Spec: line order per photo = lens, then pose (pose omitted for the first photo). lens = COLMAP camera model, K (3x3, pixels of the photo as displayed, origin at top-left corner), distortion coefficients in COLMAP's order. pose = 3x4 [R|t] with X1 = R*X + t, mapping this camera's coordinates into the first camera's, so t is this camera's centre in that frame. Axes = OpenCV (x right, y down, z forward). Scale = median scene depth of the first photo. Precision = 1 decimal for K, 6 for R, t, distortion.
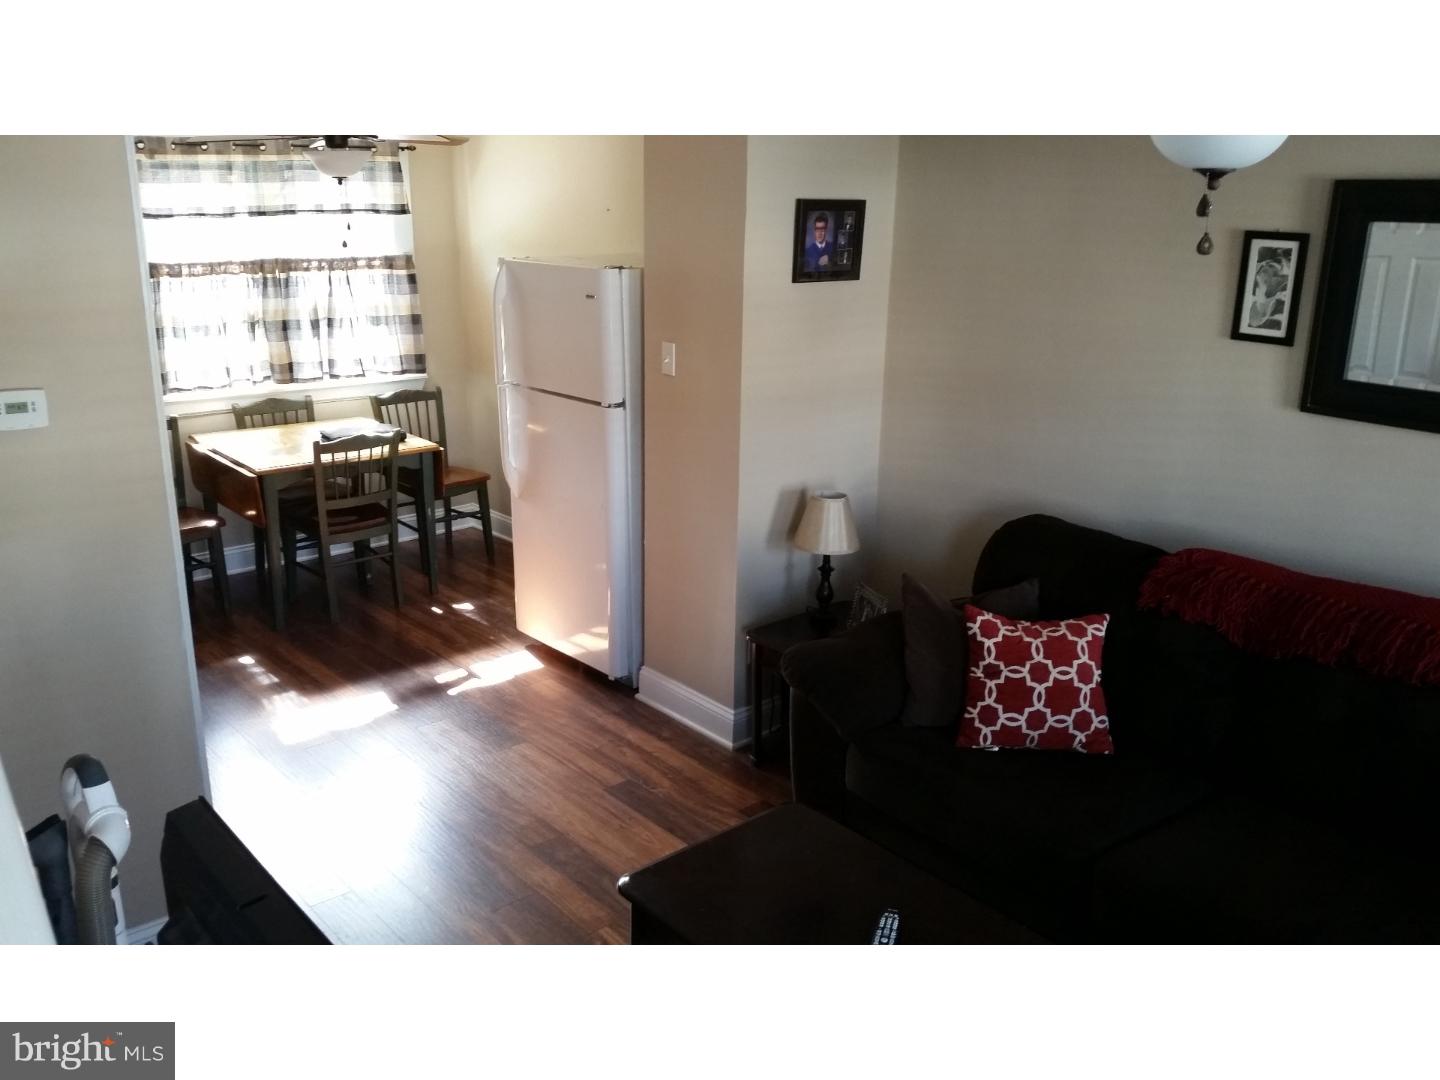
lens RADIAL K [[1184.8, 0, 705.0], [0, 1184.8, 546.4], [0, 0, 1]] dist [0.128917, -0.310145]
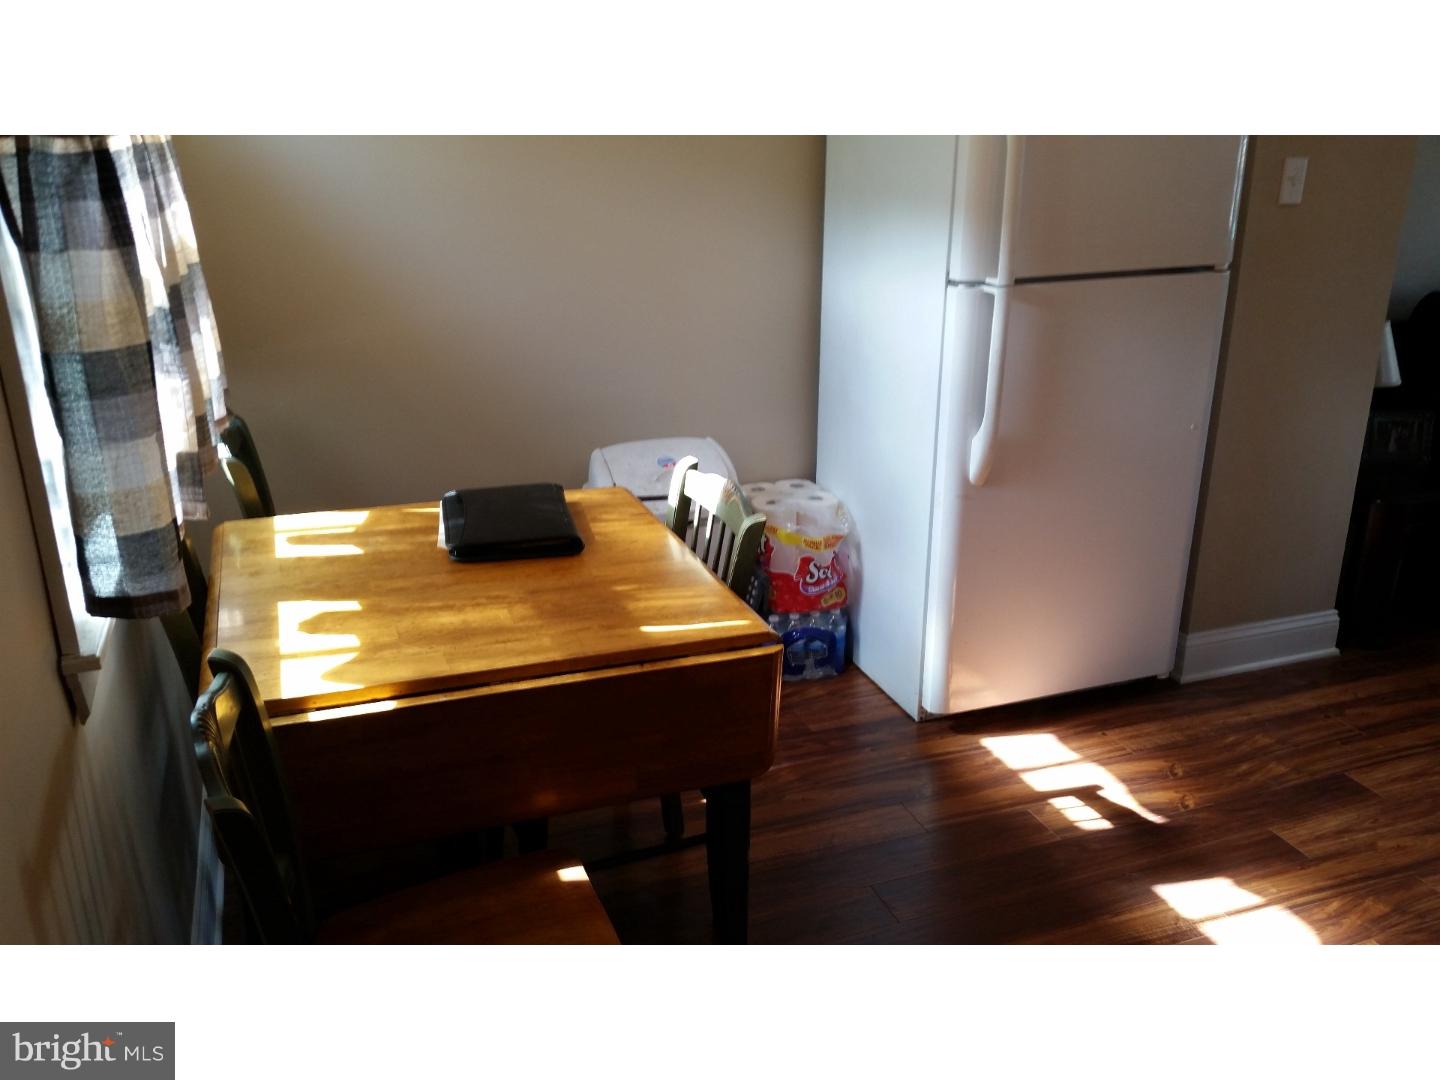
lens RADIAL K [[1179.4, 0, 718.6], [0, 1179.4, 547.7], [0, 0, 1]] dist [0.144553, -0.334741]
pose [[0.360009, -0.325472, 0.874335, -0.732094], [0.272276, 0.933028, 0.235211, -0.185732], [-0.892334, 0.153382, 0.424516, 0.893076]]
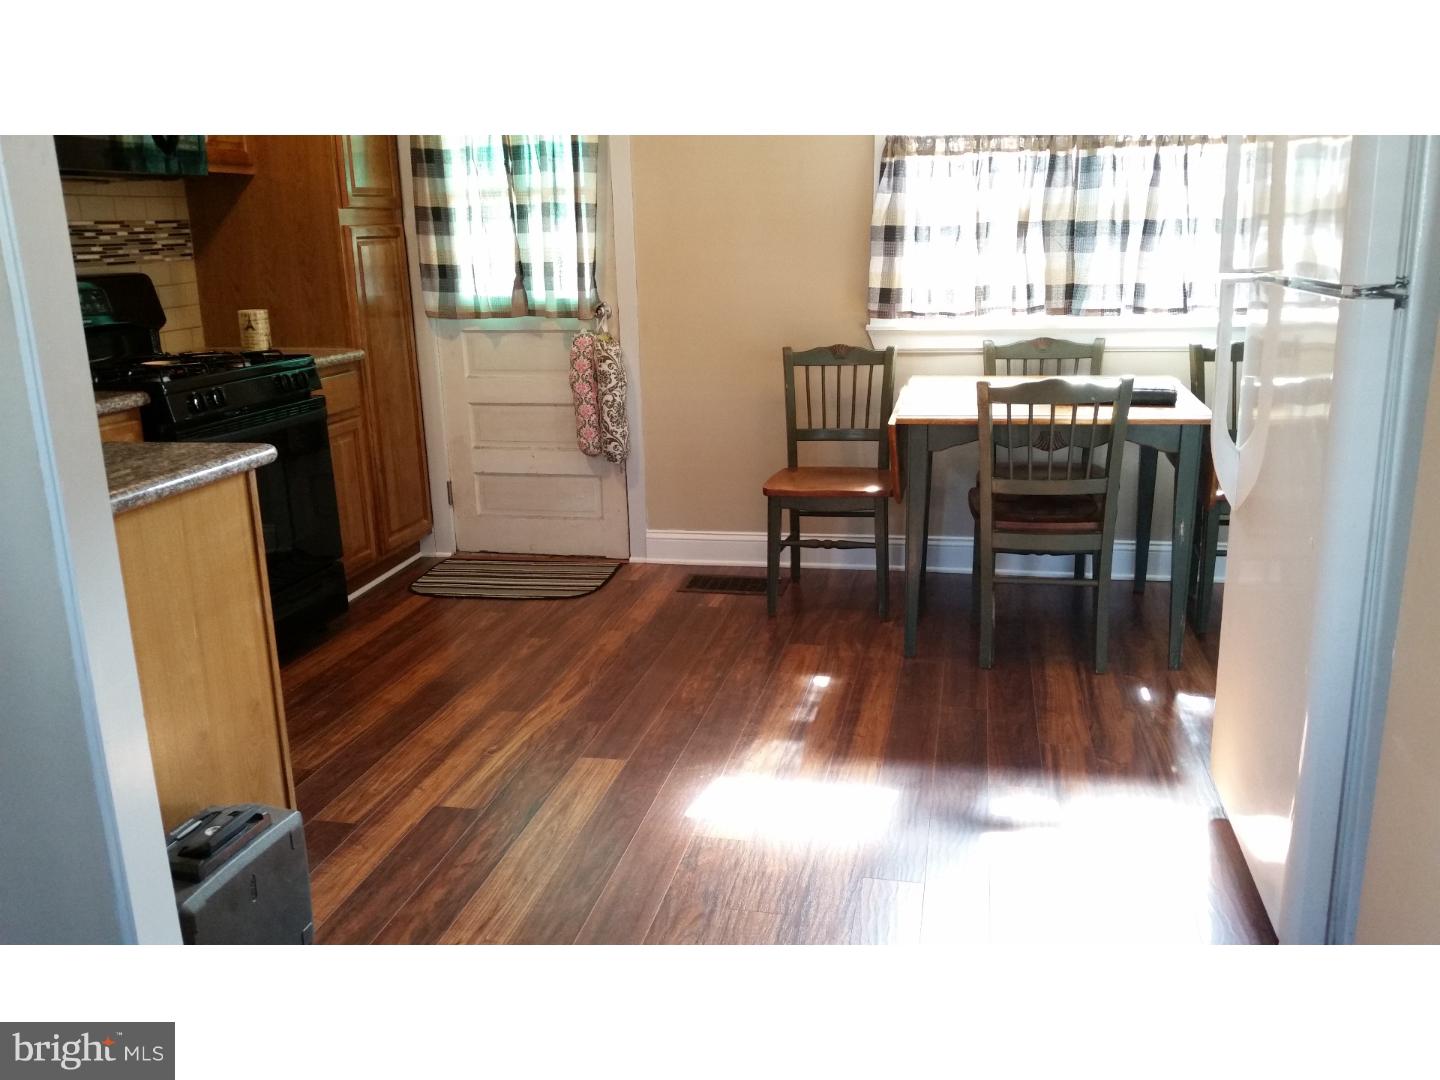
lens RADIAL K [[1179.4, 0, 718.6], [0, 1179.4, 547.7], [0, 0, 1]] dist [0.144553, -0.334741]
pose [[0.591464, 0.179296, -0.786145, 0.110950], [-0.200573, 0.977035, 0.071929, -0.018874], [0.780987, 0.115136, 0.613842, 0.520048]]
